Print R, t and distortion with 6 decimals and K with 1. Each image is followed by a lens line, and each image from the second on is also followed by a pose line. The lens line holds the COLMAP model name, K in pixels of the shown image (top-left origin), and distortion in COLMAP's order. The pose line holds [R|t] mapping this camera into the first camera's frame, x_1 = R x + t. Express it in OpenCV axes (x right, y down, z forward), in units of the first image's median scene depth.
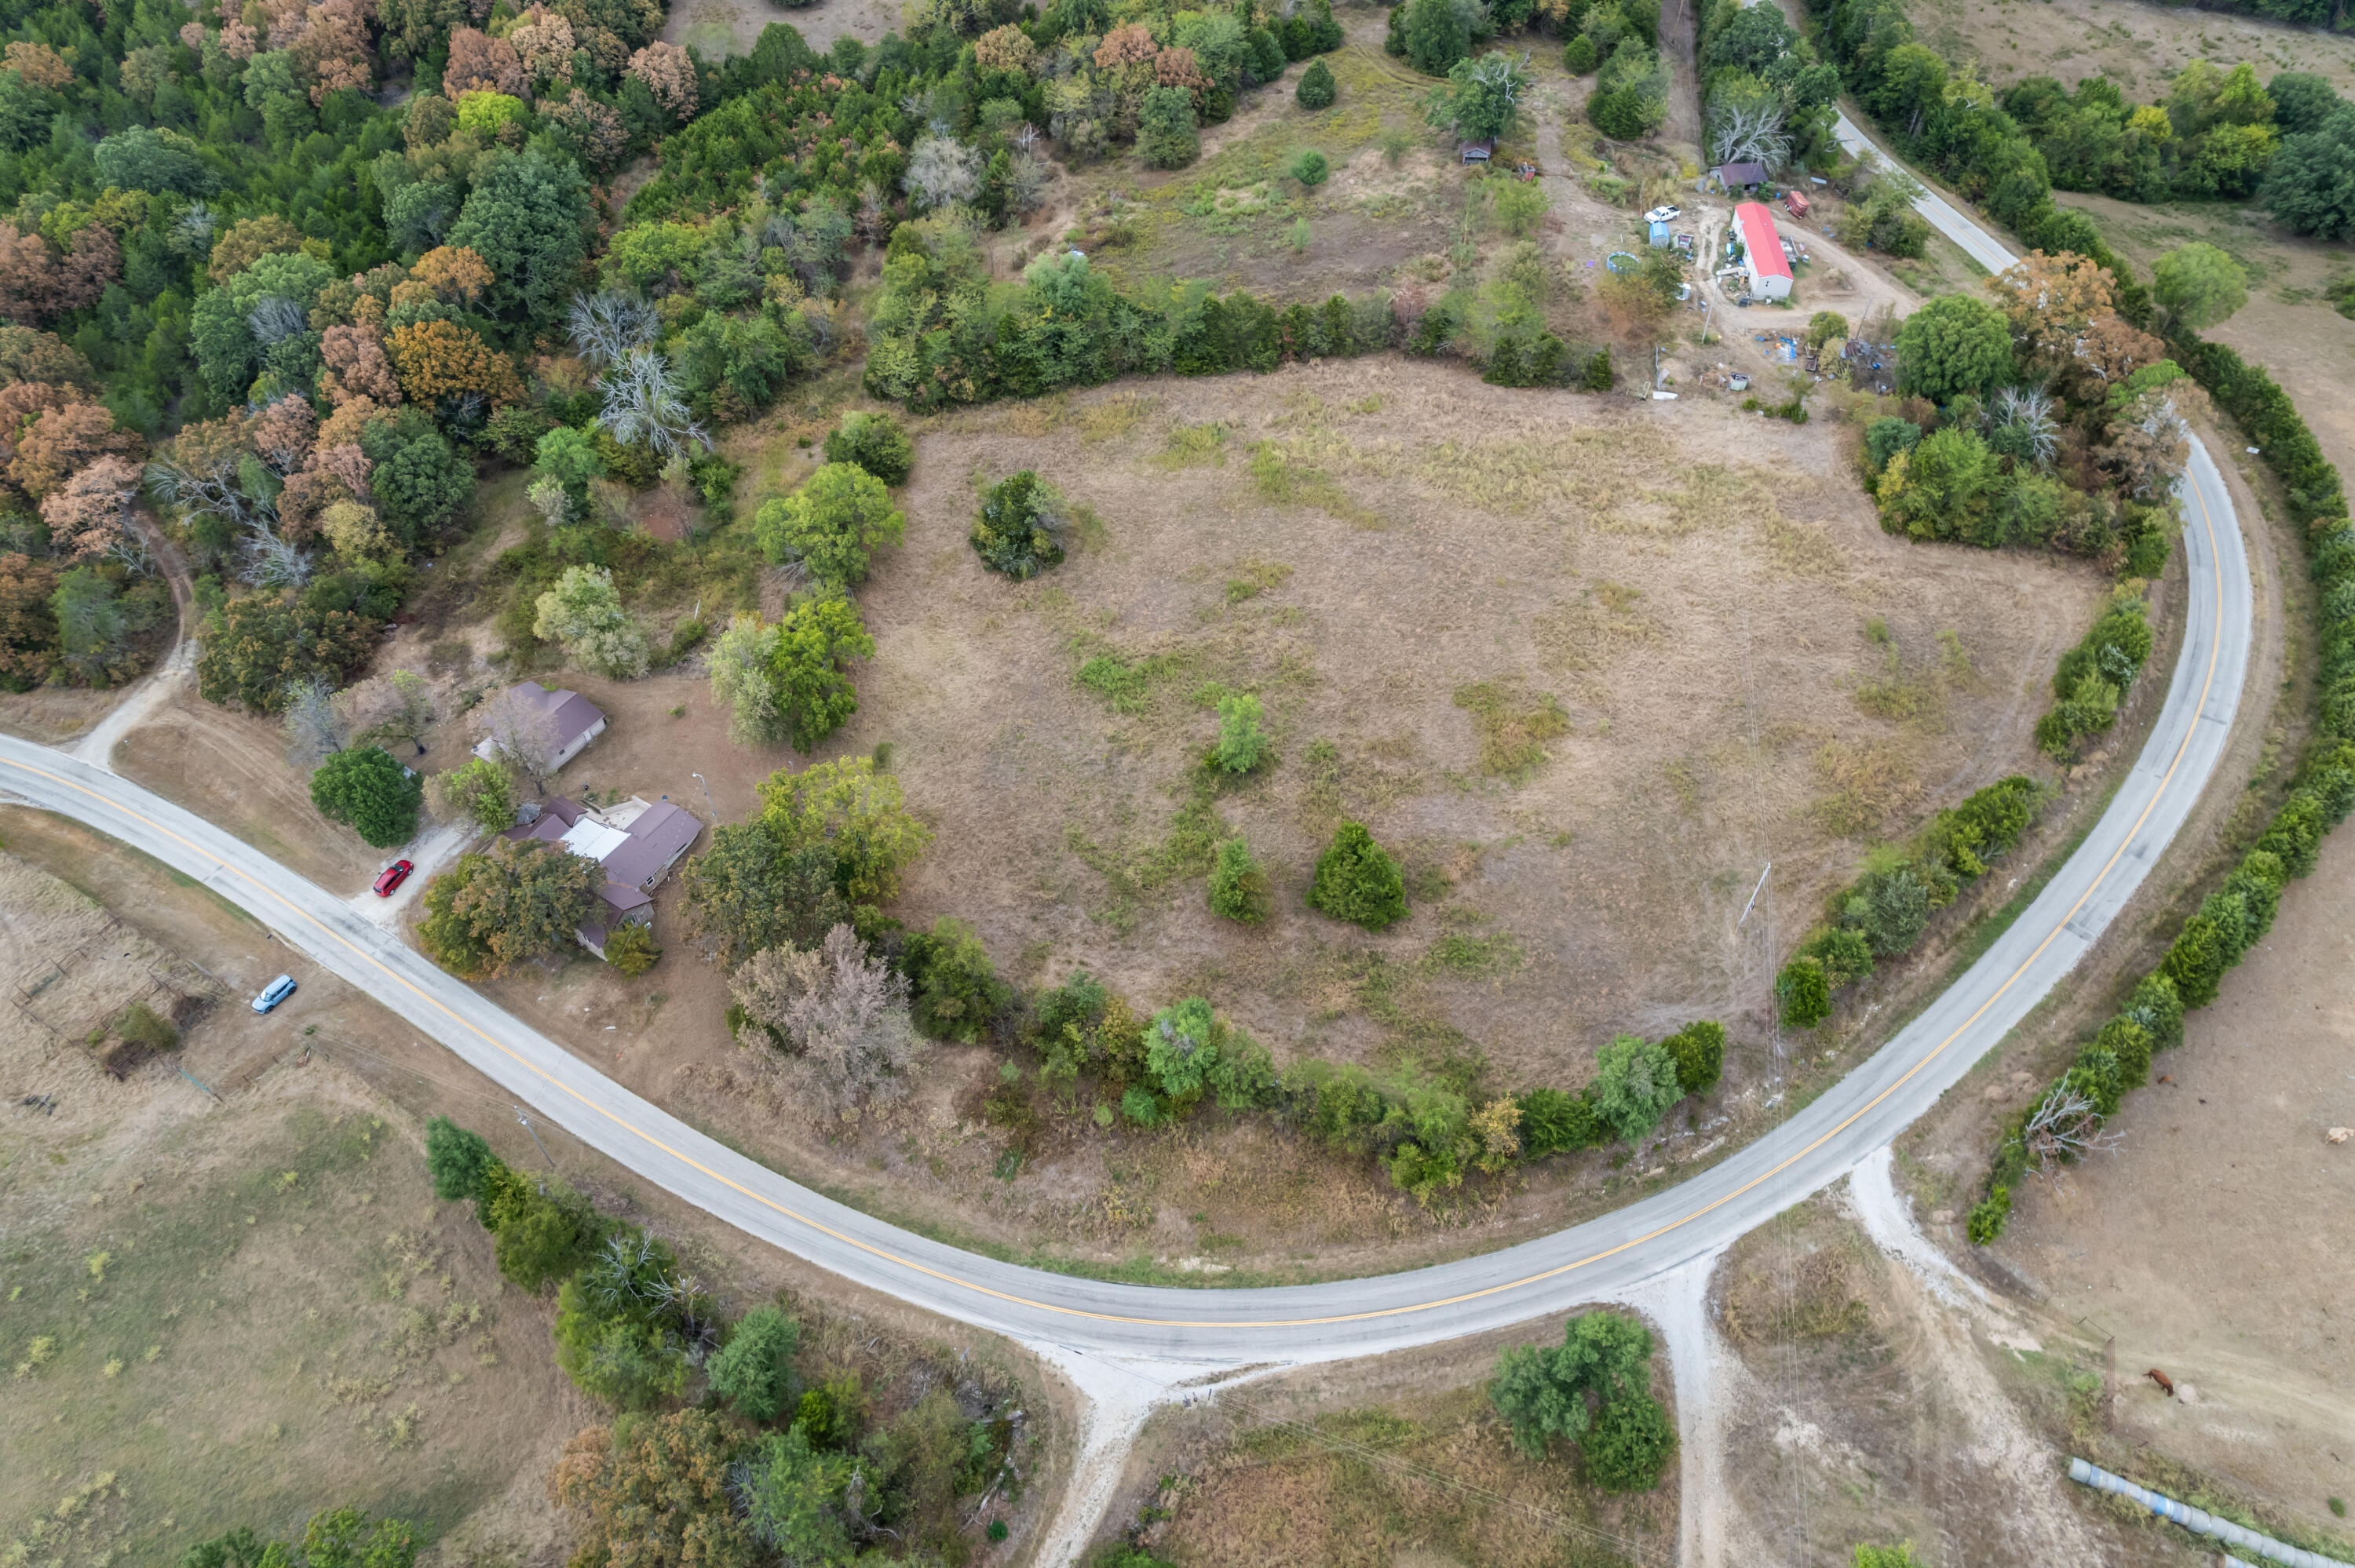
lens RADIAL K [[1472.8, 0, 1179.7], [0, 1472.8, 803.7], [0, 0, 1]] dist [-0.090863, 0.073438]
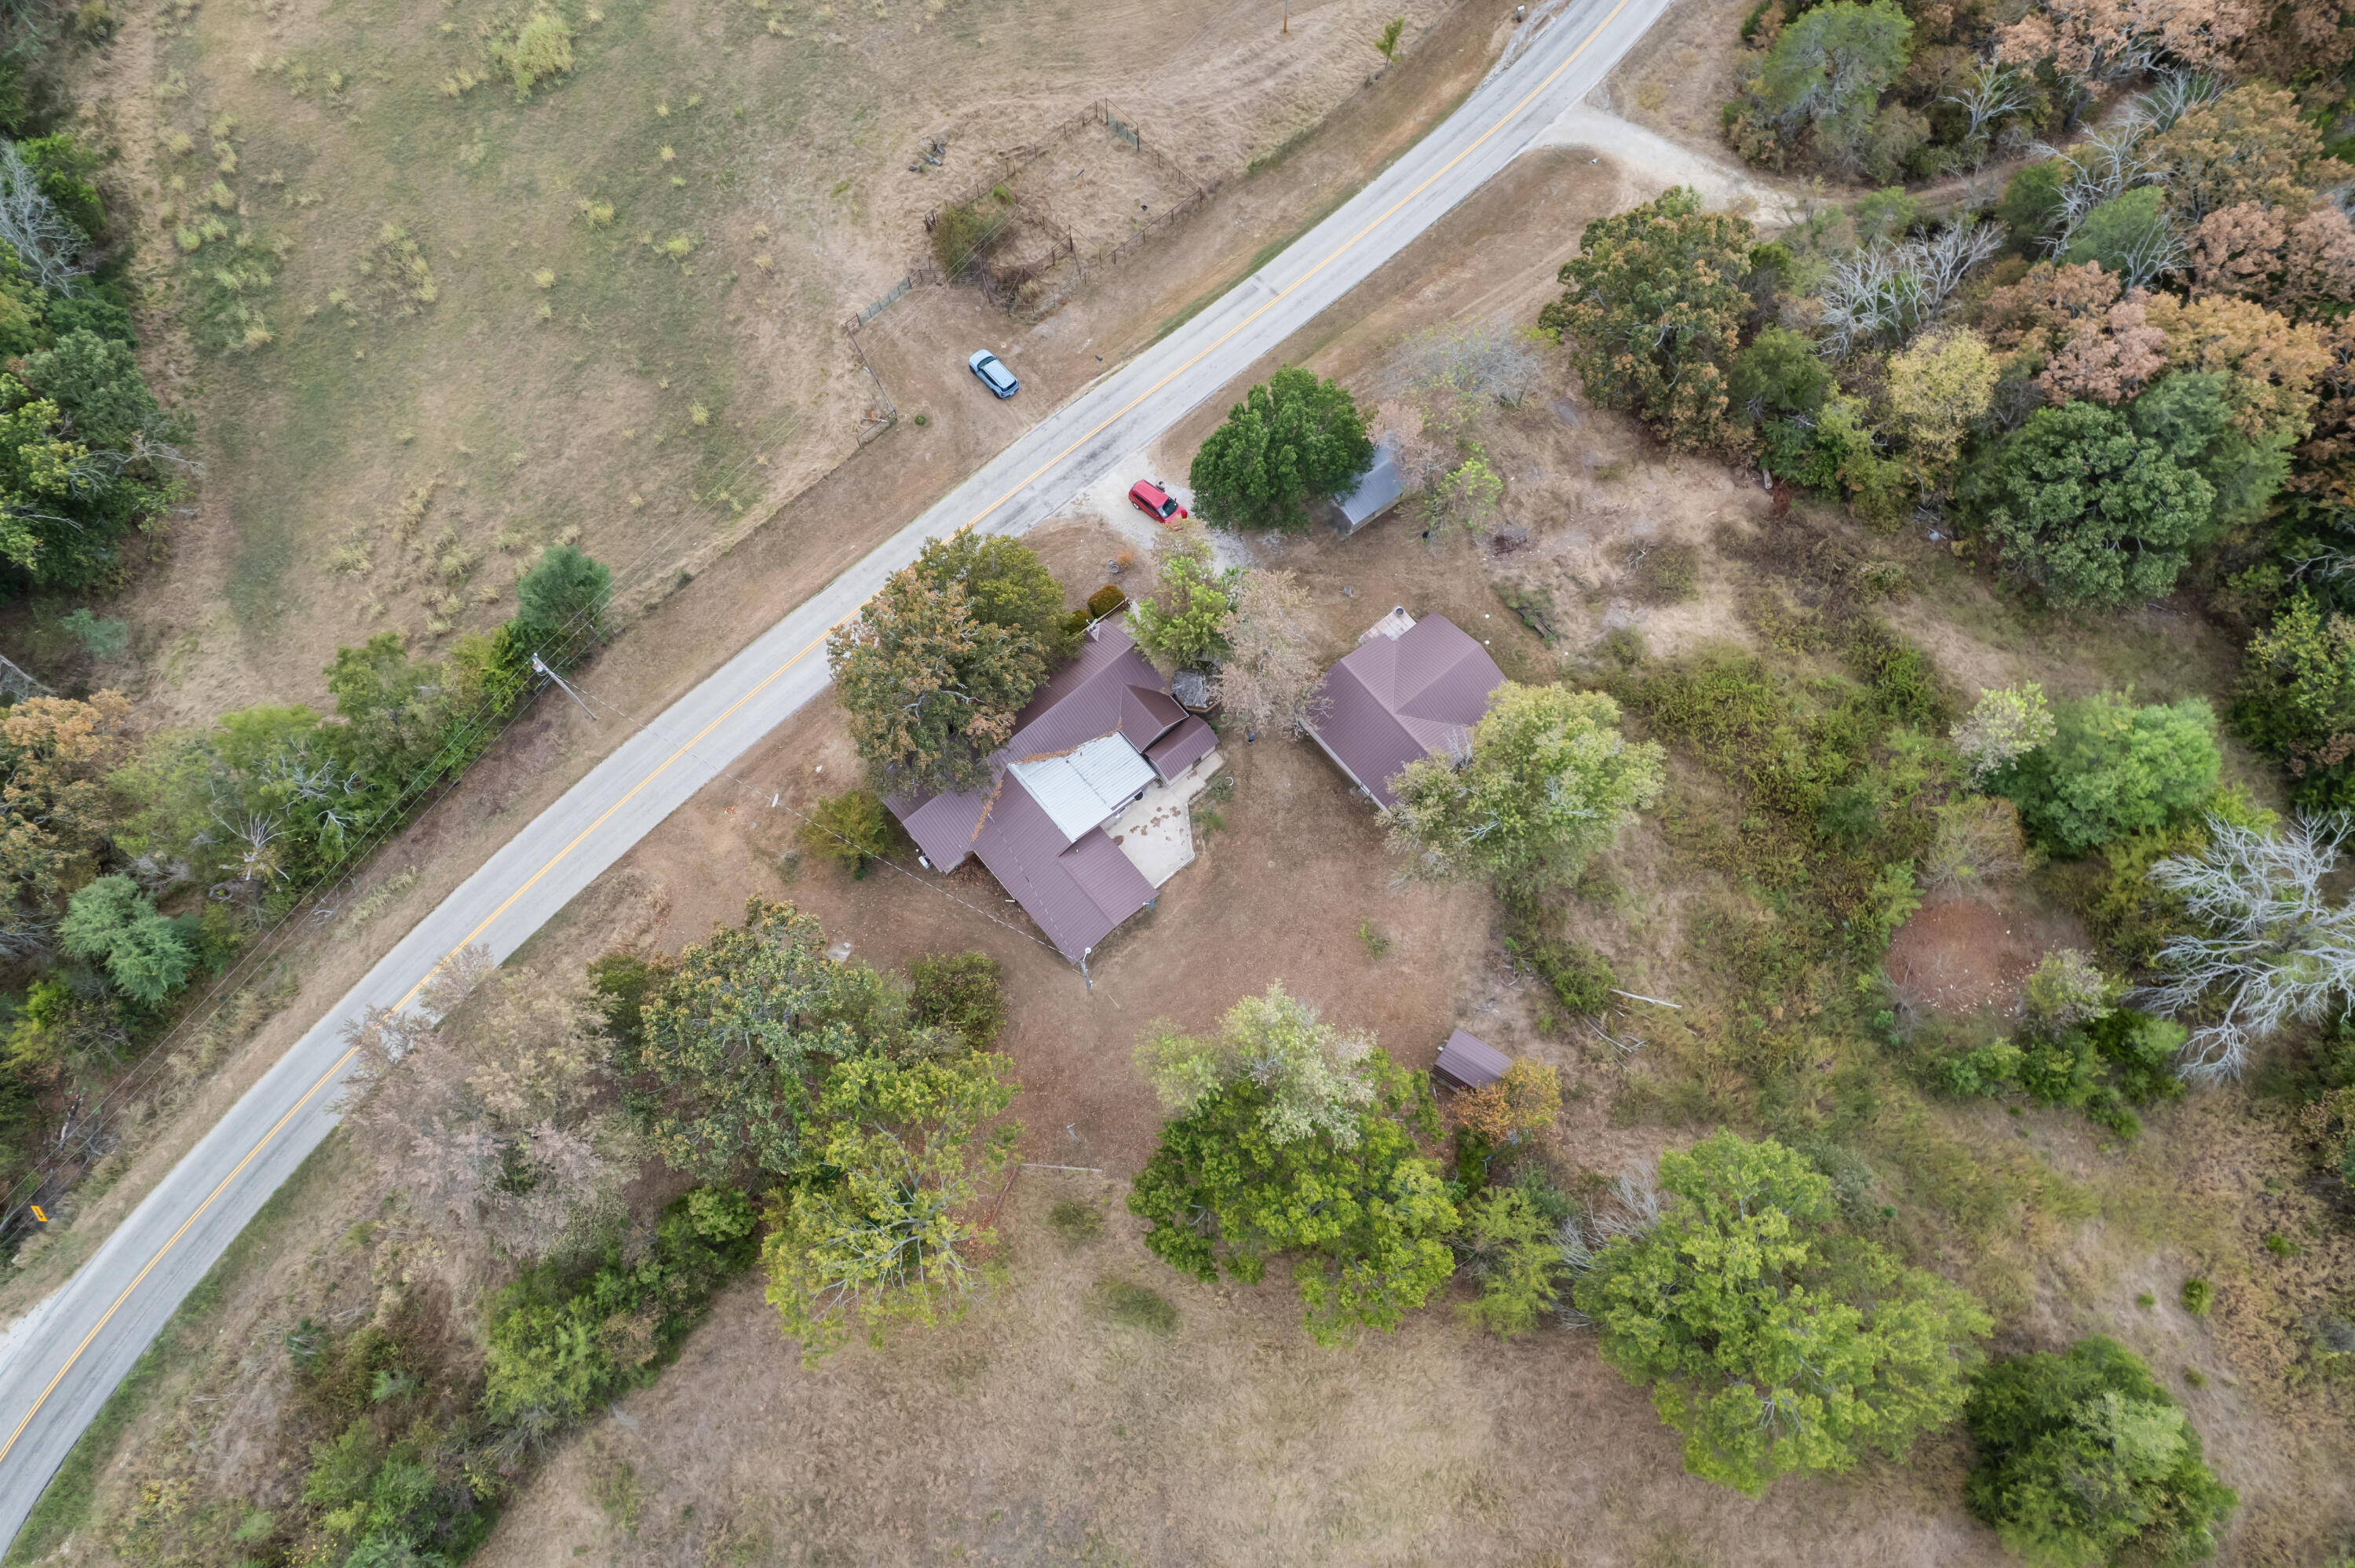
lens RADIAL K [[1472.8, 0, 1179.7], [0, 1472.8, 803.7], [0, 0, 1]] dist [-0.090863, 0.073438]
pose [[-0.297126, 0.902669, -0.311294, -0.222028], [-0.713331, 0.006873, 0.700794, -0.423320], [0.634725, 0.430280, 0.641860, 0.645888]]
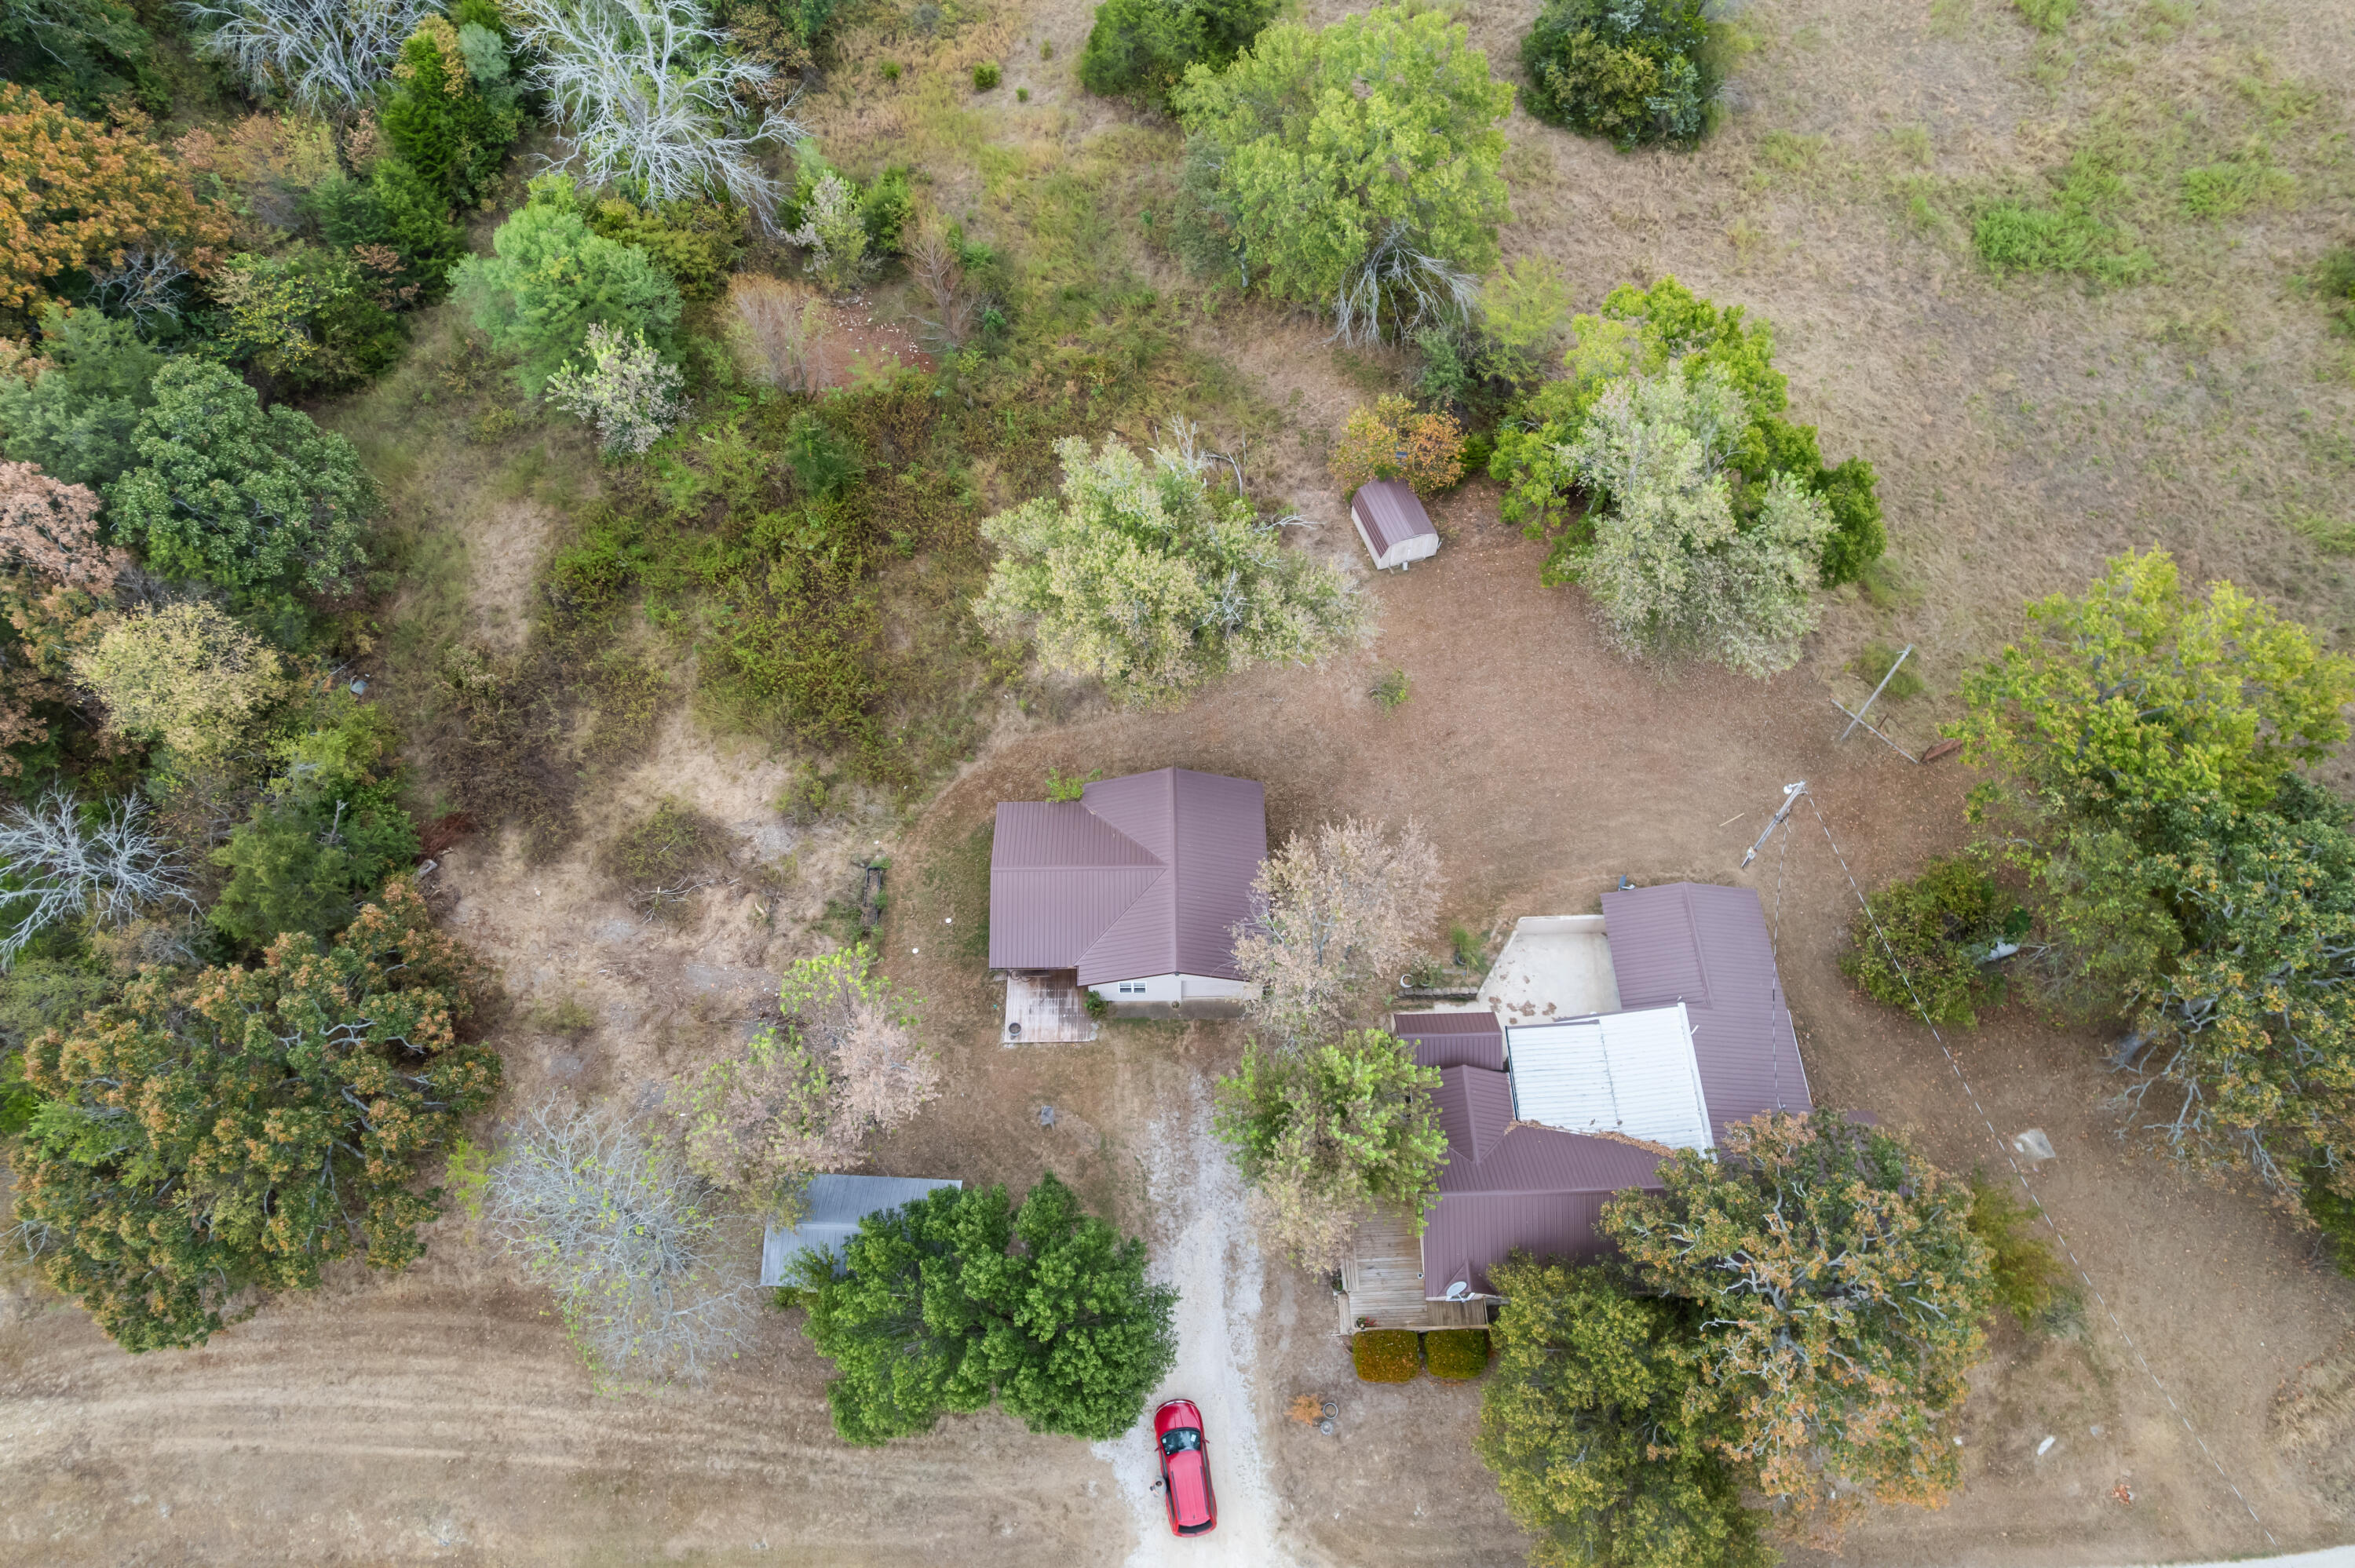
lens RADIAL K [[1494.6, 0, 1168.6], [0, 1494.6, 797.4], [0, 0, 1]] dist [-0.087440, 0.076151]
pose [[0.832414, -0.475413, 0.284726, -0.577893], [0.418025, 0.876005, 0.240562, -0.178612], [-0.363788, -0.081225, 0.927934, 0.693796]]
